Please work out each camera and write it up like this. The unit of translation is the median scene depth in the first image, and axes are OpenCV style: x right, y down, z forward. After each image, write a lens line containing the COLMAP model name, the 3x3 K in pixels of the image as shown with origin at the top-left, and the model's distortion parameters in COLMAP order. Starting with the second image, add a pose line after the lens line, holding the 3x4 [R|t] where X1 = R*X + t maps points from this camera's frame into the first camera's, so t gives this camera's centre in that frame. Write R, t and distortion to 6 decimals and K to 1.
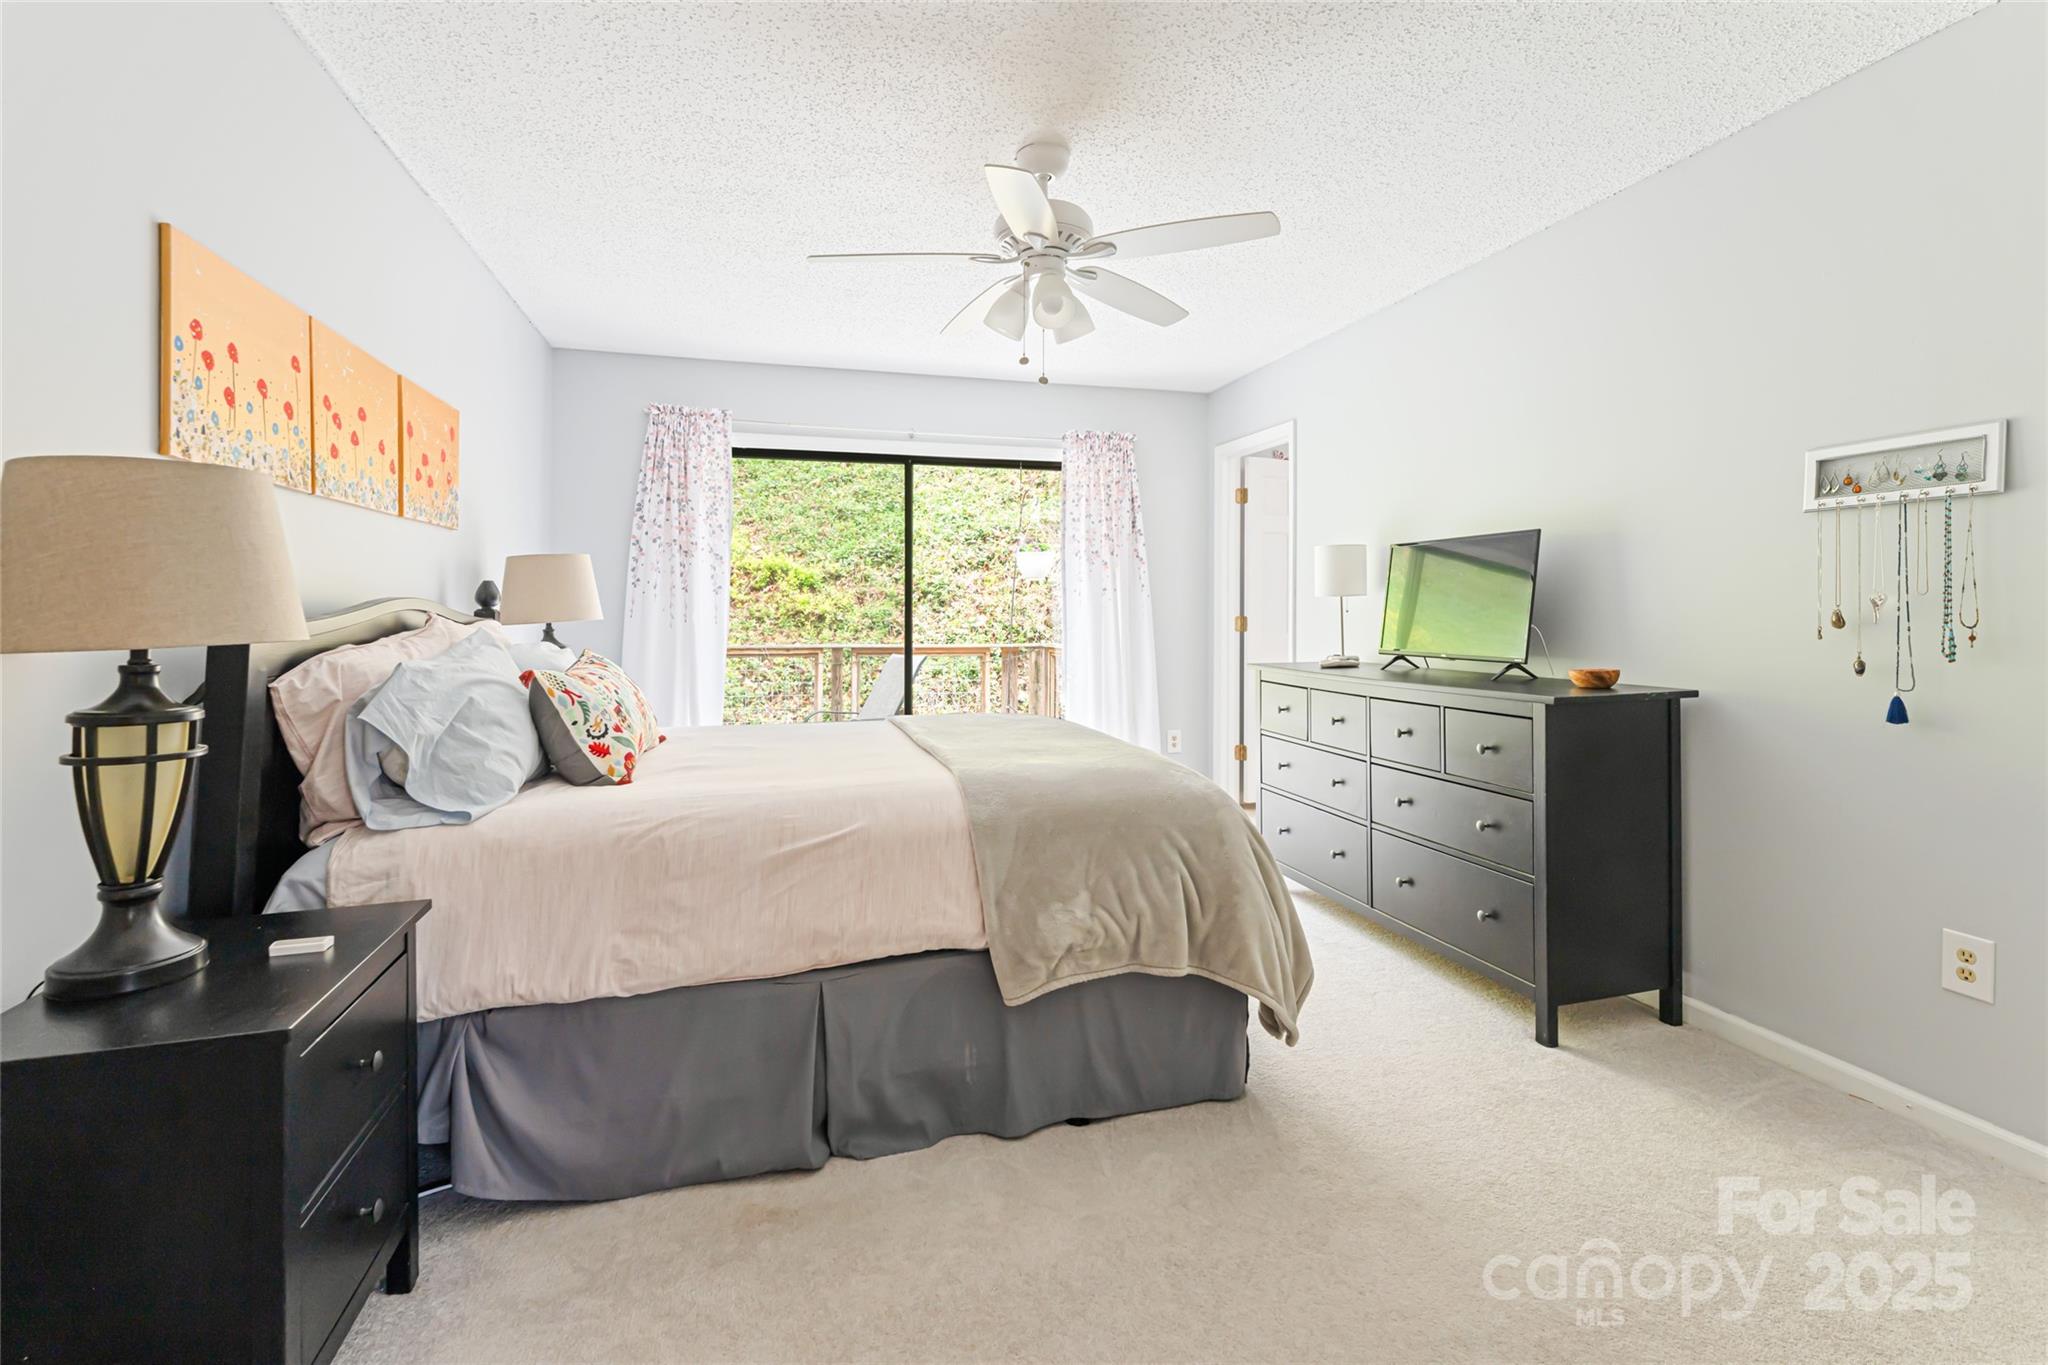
lens RADIAL K [[909.5, 0, 991.3], [0, 909.5, 621.9], [0, 0, 1]] dist [-0.000995, 0.000197]
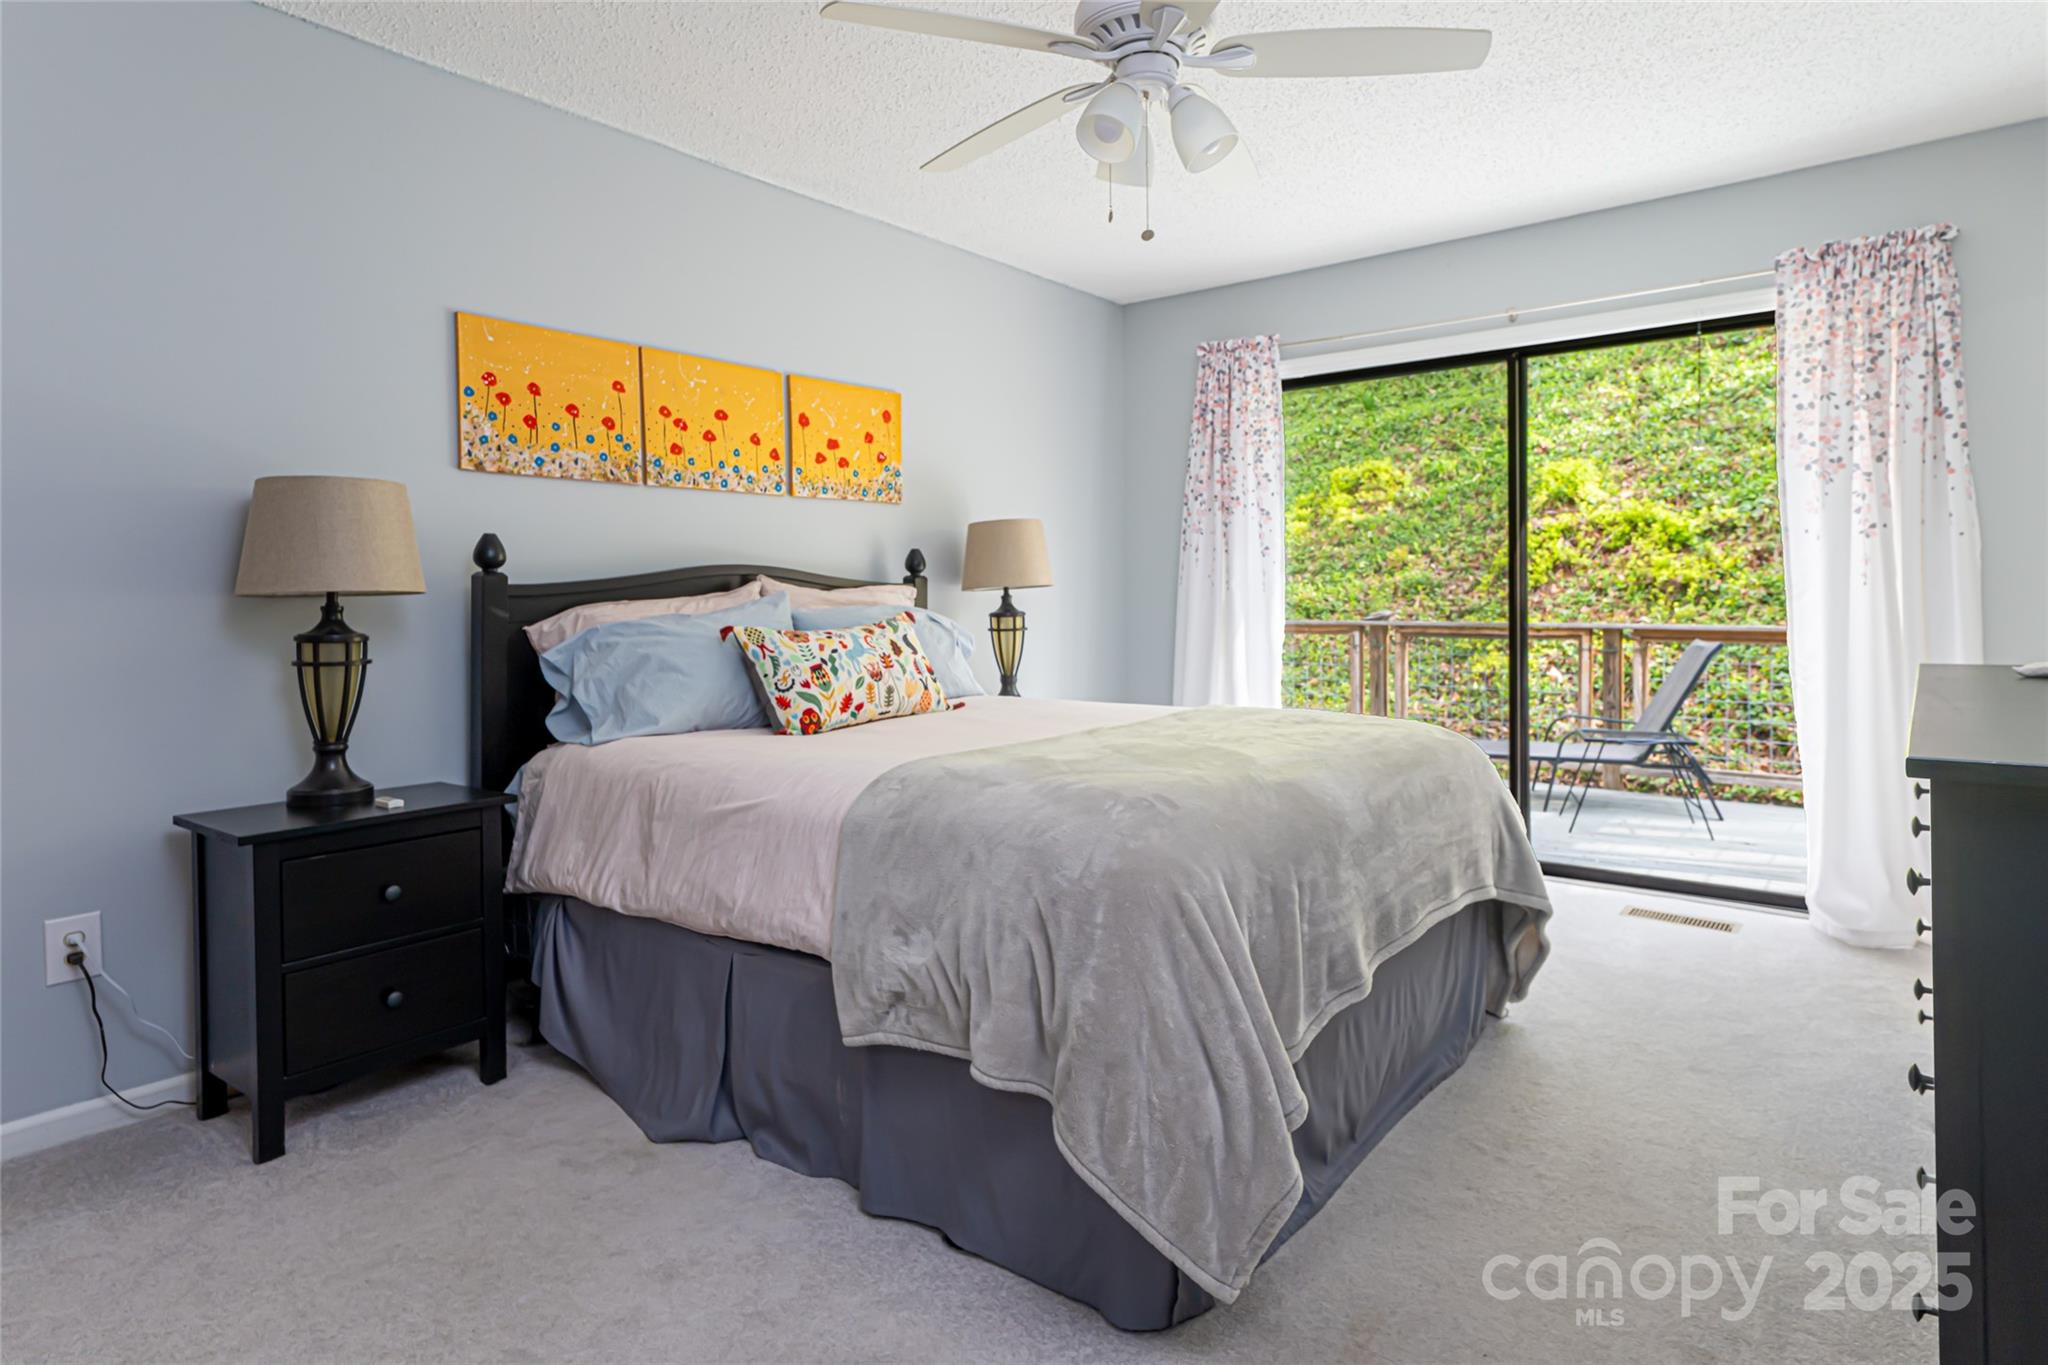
lens RADIAL K [[1077.0, 0, 1057.8], [0, 1077.0, 621.4], [0, 0, 1]] dist [0.004595, 0.000055]
pose [[0.619415, 0.015353, -0.784914, 0.648383], [0.000435, 0.999802, 0.019899, 0.017923], [0.785064, -0.012667, 0.619285, 0.404851]]
